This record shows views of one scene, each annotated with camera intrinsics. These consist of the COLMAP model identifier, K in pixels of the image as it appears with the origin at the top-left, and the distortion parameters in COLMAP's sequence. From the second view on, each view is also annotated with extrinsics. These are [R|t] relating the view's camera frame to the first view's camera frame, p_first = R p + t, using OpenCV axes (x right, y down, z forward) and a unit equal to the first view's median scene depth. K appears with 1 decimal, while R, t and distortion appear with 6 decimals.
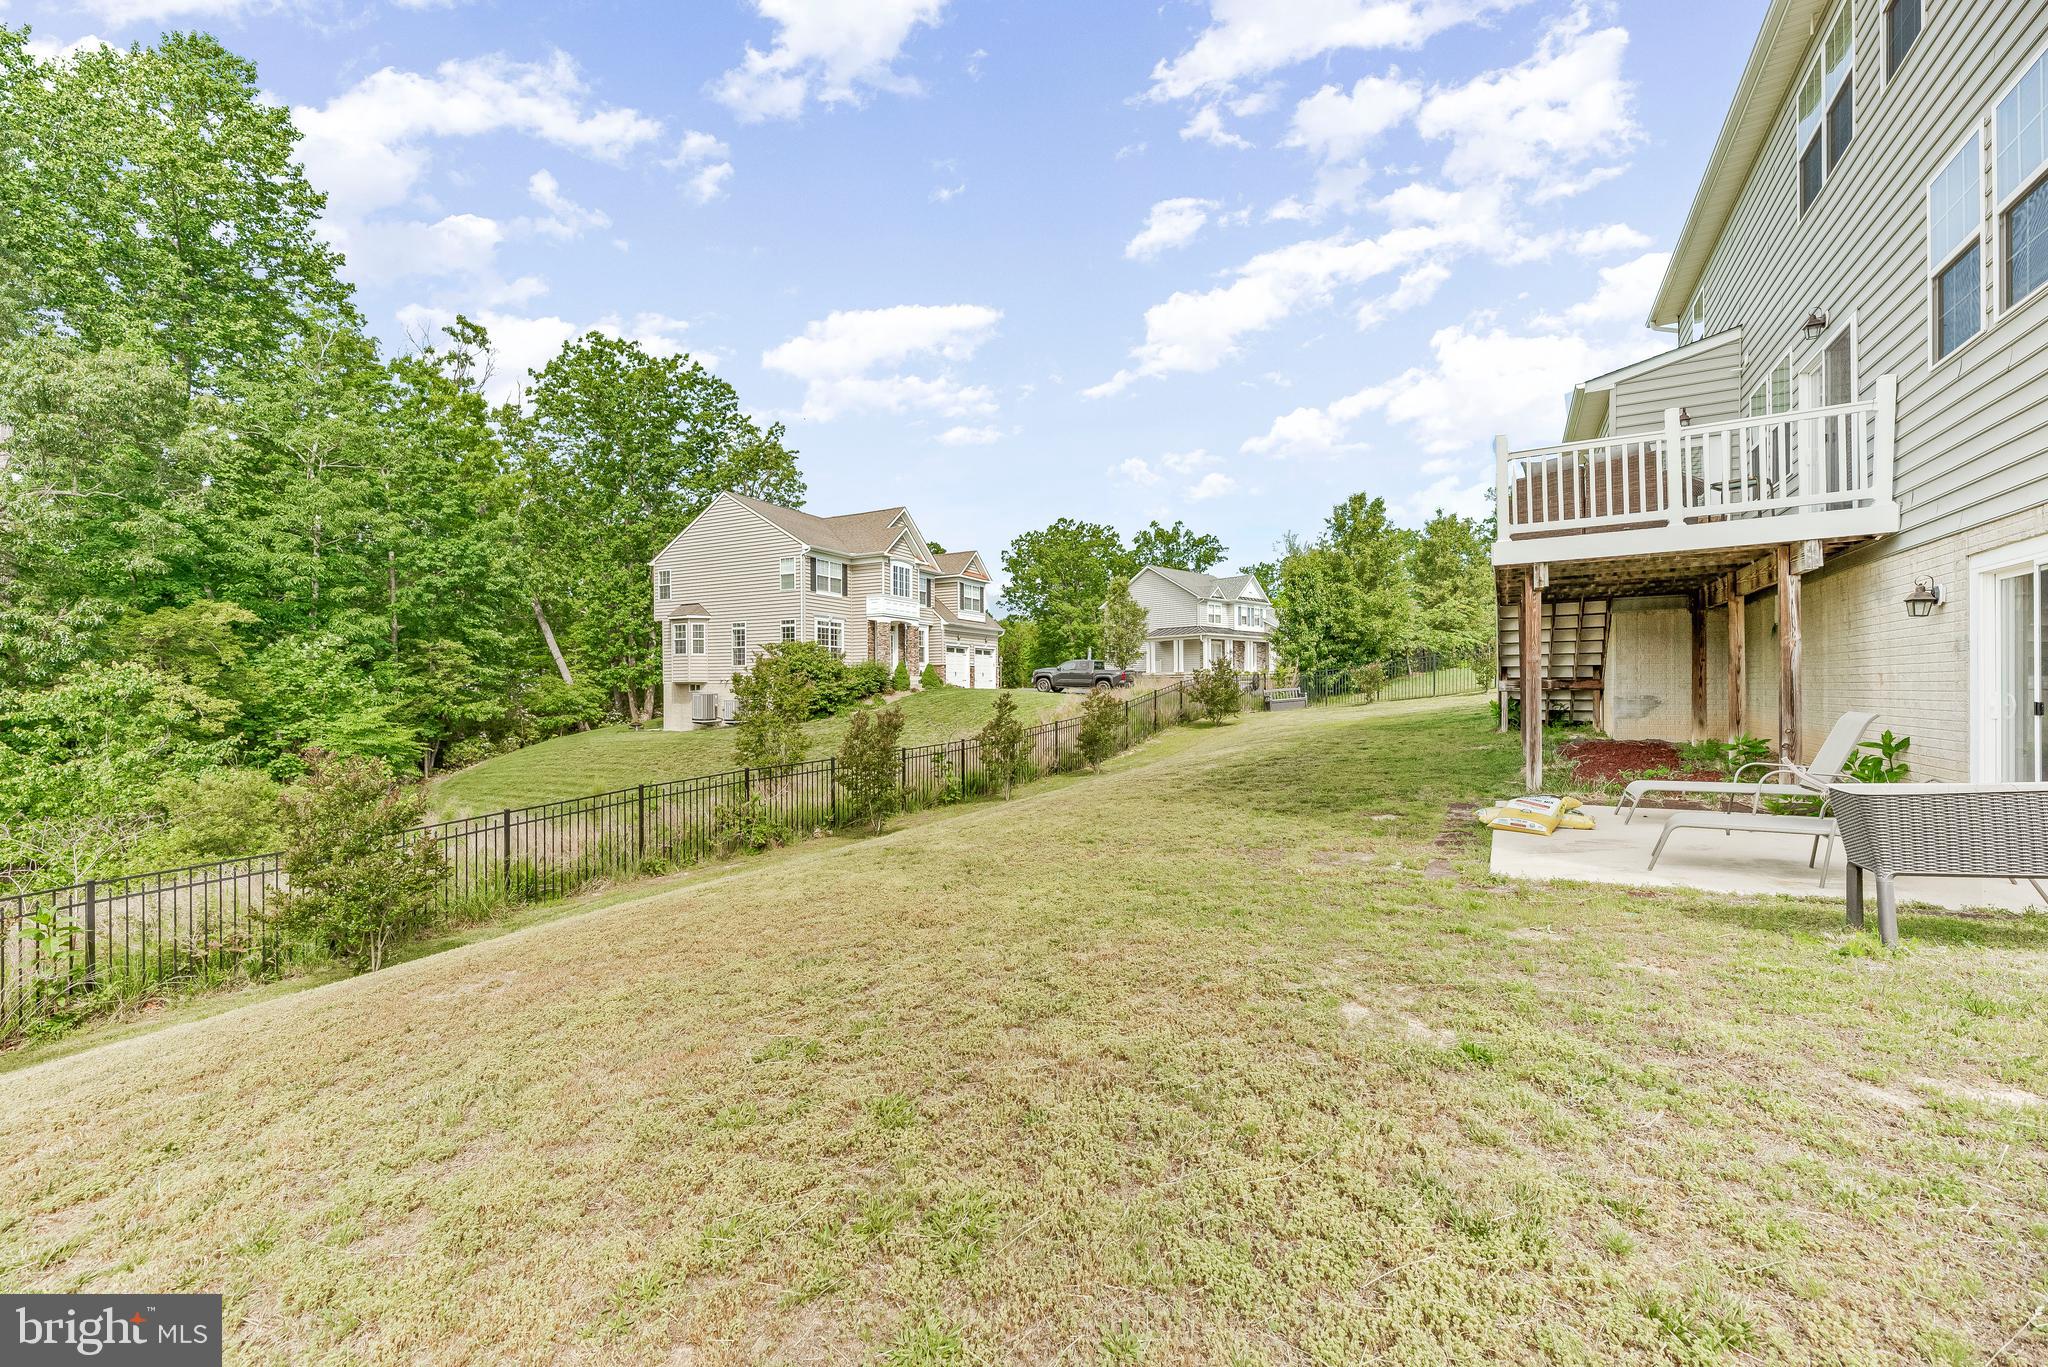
lens RADIAL K [[830.6, 0, 1023.1], [0, 830.6, 692.1], [0, 0, 1]] dist [-0.005808, 0.001518]
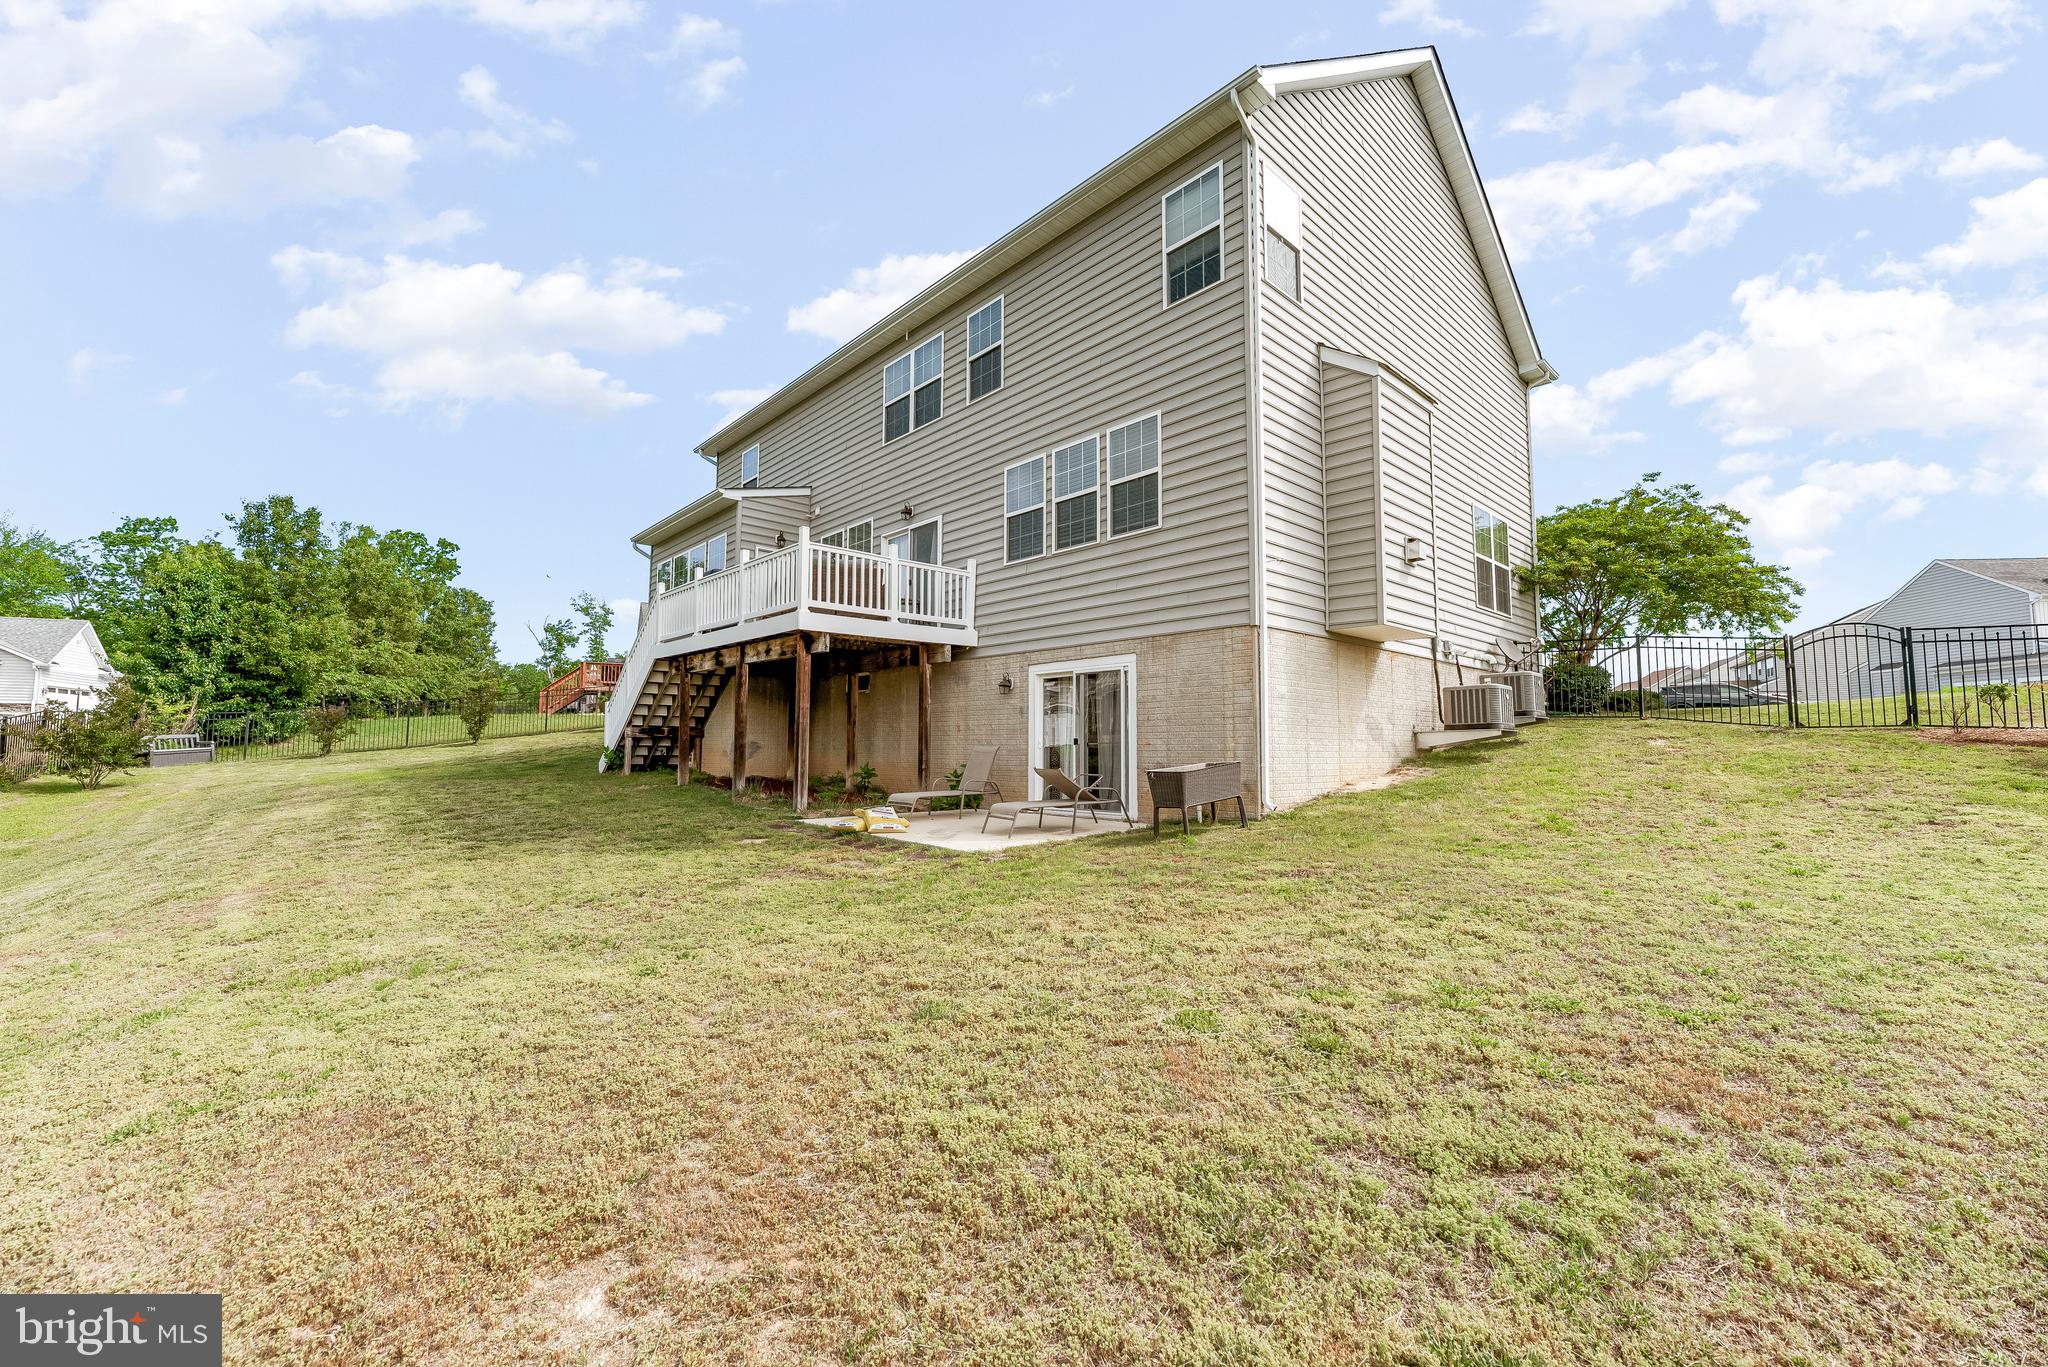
lens RADIAL K [[830.6, 0, 1019.9], [0, 830.6, 679.9], [0, 0, 1]] dist [-0.005808, 0.001518]
pose [[0.284205, 0.090549, 0.954478, -0.185343], [-0.004081, 0.995635, -0.093238, 0.013570], [-0.958755, 0.022604, 0.283334, 0.116875]]
